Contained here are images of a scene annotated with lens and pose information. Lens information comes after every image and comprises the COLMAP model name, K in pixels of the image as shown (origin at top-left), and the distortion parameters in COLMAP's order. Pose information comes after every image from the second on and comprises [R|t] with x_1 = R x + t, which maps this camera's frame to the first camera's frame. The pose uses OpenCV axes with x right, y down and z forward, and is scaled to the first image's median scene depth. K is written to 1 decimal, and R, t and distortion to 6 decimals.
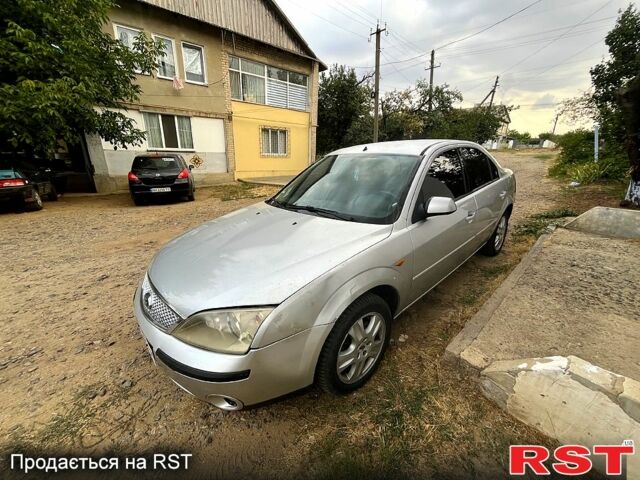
lens RADIAL K [[257.8, 0, 318.3], [0, 257.8, 240.1], [0, 0, 1]] dist [0.000771, 0.000416]
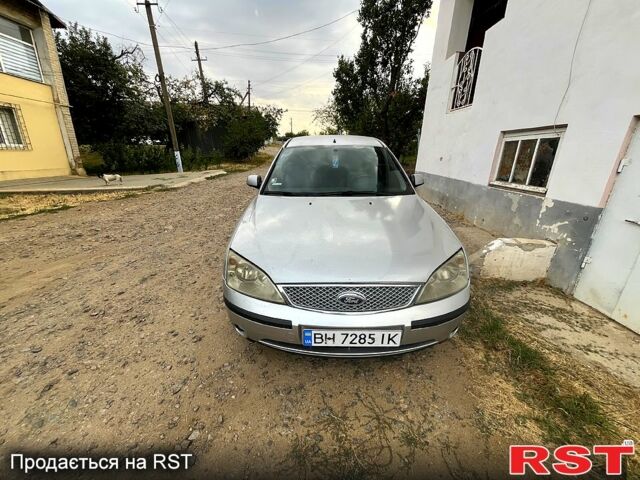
lens RADIAL K [[257.8, 0, 318.9], [0, 257.8, 238.5], [0, 0, 1]] dist [0.000771, 0.000416]
pose [[0.684940, -0.232925, 0.690365, -0.114524], [0.221687, 0.969222, 0.107065, -0.009104], [-0.694055, 0.079712, 0.715495, 0.034180]]
